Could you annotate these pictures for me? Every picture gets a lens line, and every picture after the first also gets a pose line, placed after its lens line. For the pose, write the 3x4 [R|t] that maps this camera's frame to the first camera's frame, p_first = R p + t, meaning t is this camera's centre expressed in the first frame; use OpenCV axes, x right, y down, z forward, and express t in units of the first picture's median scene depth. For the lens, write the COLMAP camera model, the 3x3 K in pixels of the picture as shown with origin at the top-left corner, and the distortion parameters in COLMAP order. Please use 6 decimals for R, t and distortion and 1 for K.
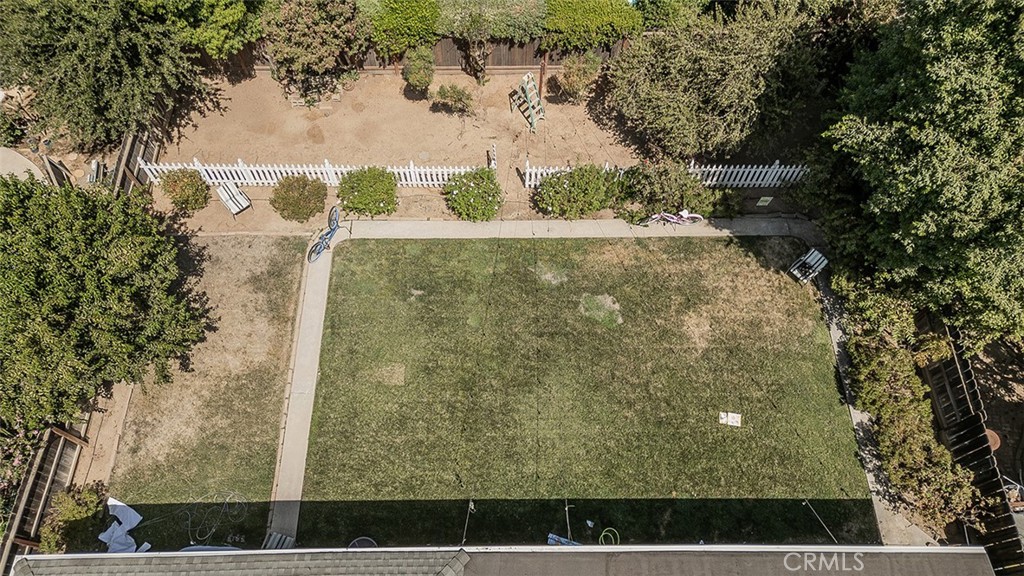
lens RADIAL K [[709.1, 0, 505.8], [0, 709.1, 287.6], [0, 0, 1]] dist [0.049816, -0.003358]
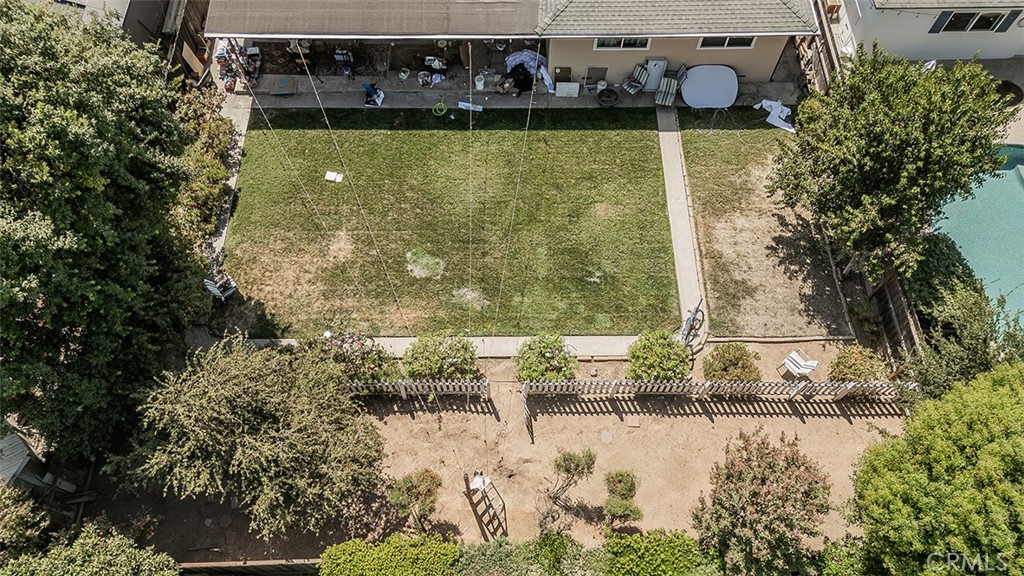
lens RADIAL K [[709.1, 0, 505.8], [0, 709.1, 287.6], [0, 0, 1]] dist [0.049816, -0.003358]
pose [[-0.999896, -0.009519, -0.010810, 0.020386], [-0.003355, -0.575943, 0.817483, -0.888556], [-0.014007, 0.817434, 0.575851, 0.398594]]
